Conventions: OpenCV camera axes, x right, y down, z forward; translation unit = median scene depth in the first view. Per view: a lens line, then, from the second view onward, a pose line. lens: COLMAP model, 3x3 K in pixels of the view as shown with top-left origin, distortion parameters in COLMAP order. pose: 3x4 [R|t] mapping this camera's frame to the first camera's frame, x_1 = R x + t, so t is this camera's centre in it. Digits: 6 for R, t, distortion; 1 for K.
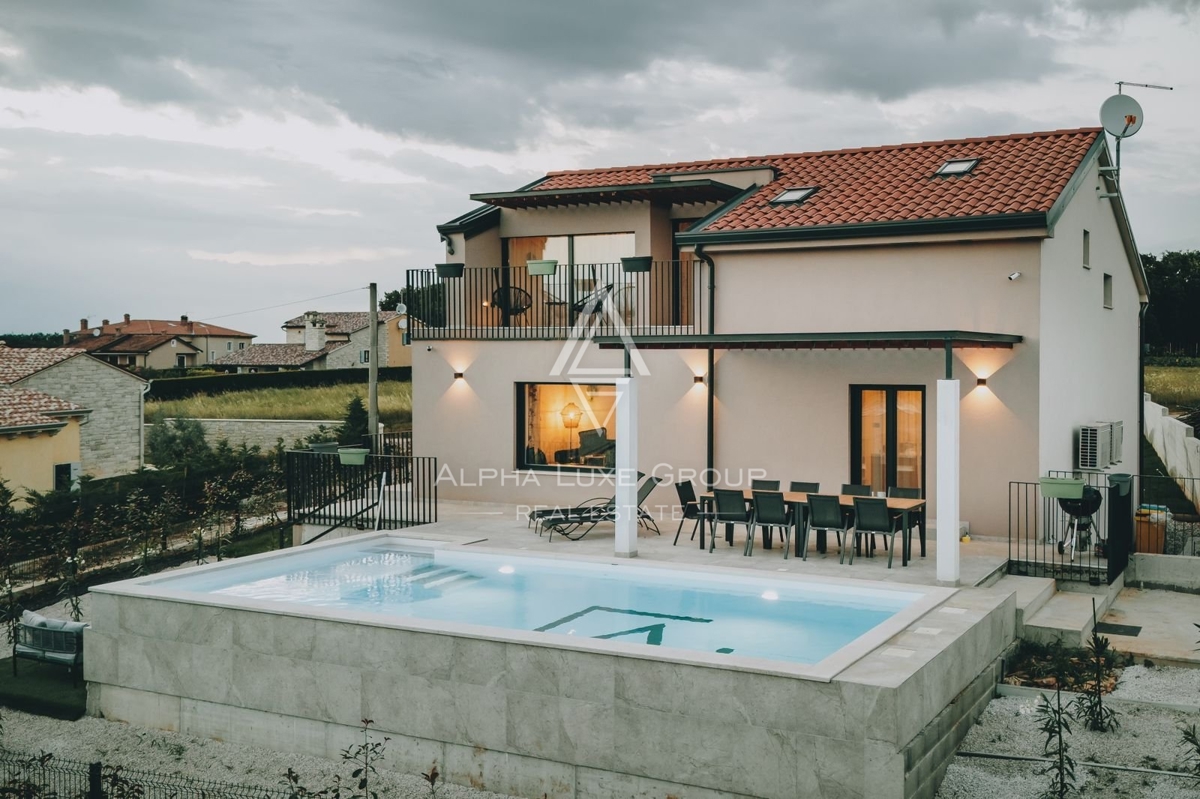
lens RADIAL K [[1187.9, 0, 696.7], [0, 1187.9, 397.0], [0, 0, 1]] dist [0.048594, -0.012715]
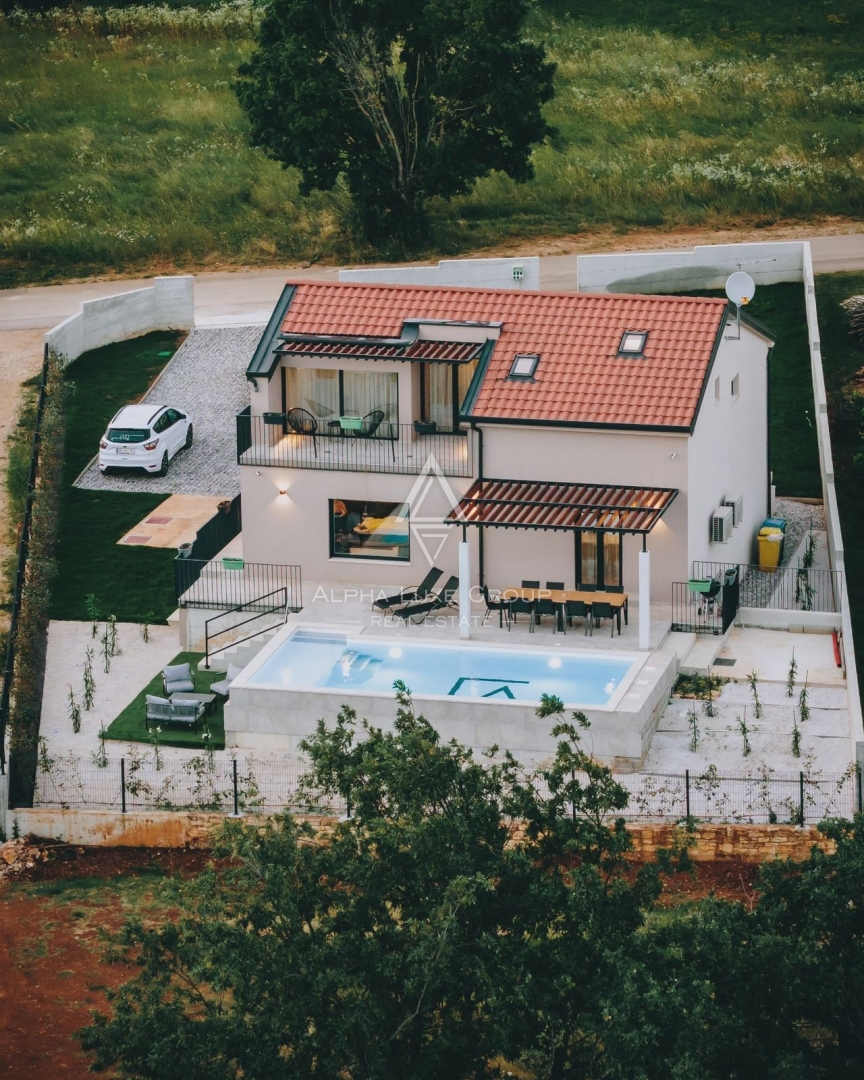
lens RADIAL K [[4335.6, 0, 432.0], [0, 4335.6, 540.0], [0, 0, 1]] dist [-0.250553, -3.577935]
pose [[0.975389, -0.077950, 0.206254, -1.463552], [0.022702, 0.965956, 0.257708, -1.715078], [-0.219321, -0.246683, 0.943952, -5.179936]]
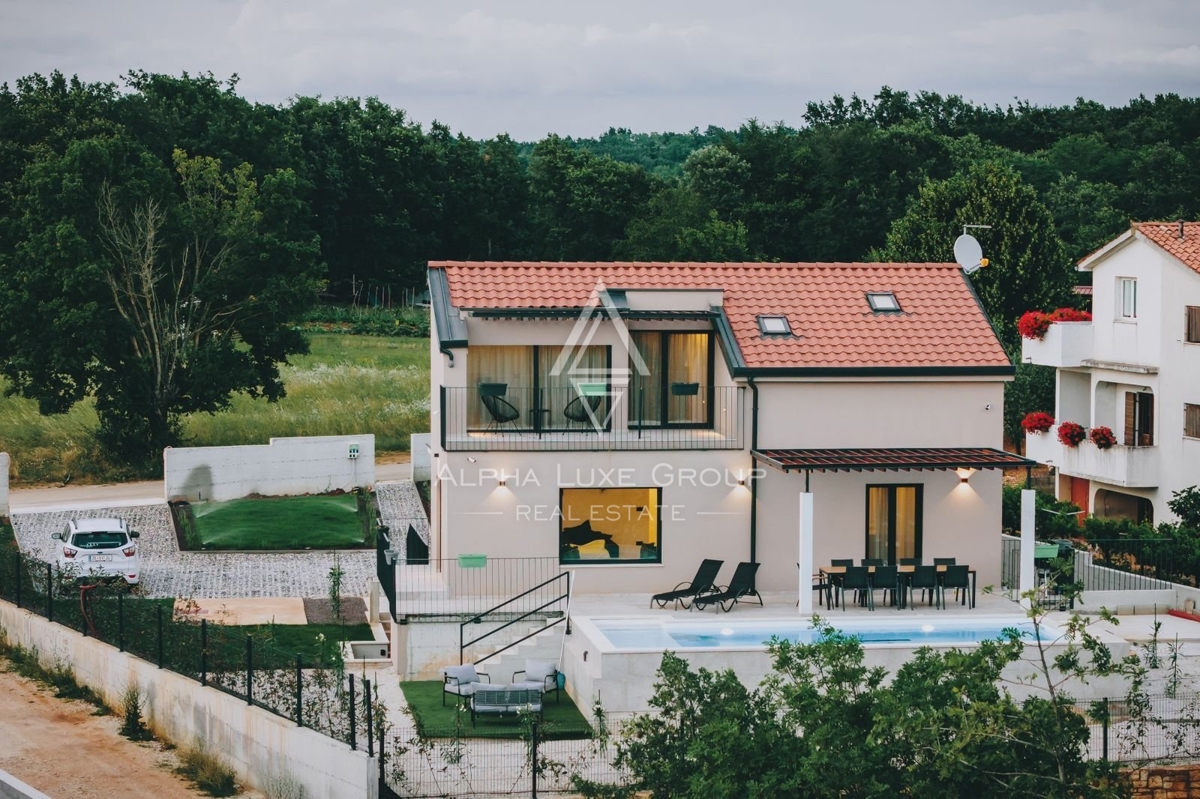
lens RADIAL K [[3405.9, 0, 600.0], [0, 3405.9, 399.5], [0, 0, 1]] dist [-0.093597, 0.063712]
pose [[0.823116, -0.030099, 0.567076, -2.625233], [0.016822, 0.999448, 0.028631, -0.252885], [-0.567625, -0.014027, 0.823168, -2.269056]]
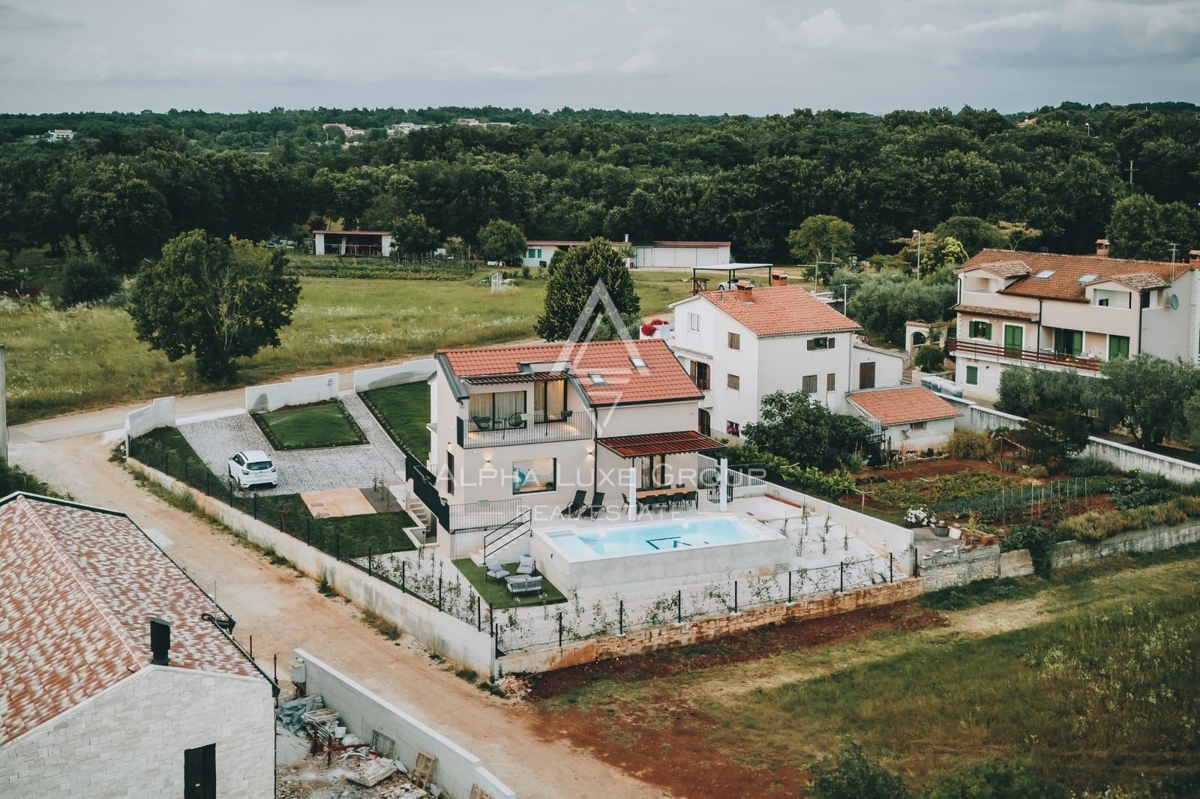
lens RADIAL K [[1452.3, 0, 601.7], [0, 1452.3, 258.0], [0, 0, 1]] dist [0.046549, 0.014501]
pose [[0.663418, -0.063968, 0.745510, -3.076124], [0.017815, 0.997407, 0.069728, -0.874664], [-0.748037, -0.032977, 0.662837, -1.566186]]
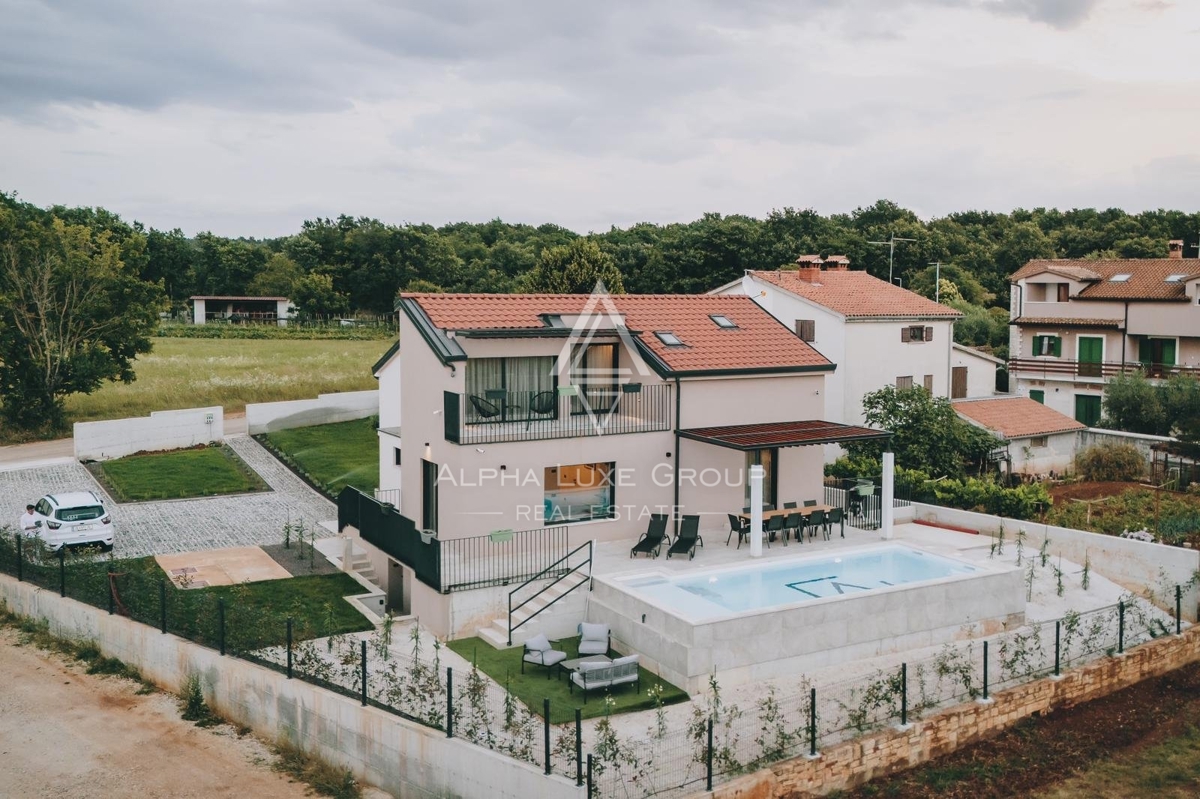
lens RADIAL K [[1296.4, 0, 778.6], [0, 1296.4, 344.3], [0, 0, 1]] dist [0.051645, -0.071570]
pose [[0.481012, -0.040728, 0.875768, -1.893876], [0.021252, 0.999169, 0.034794, -0.287618], [-0.876457, 0.001875, 0.481477, -0.038186]]
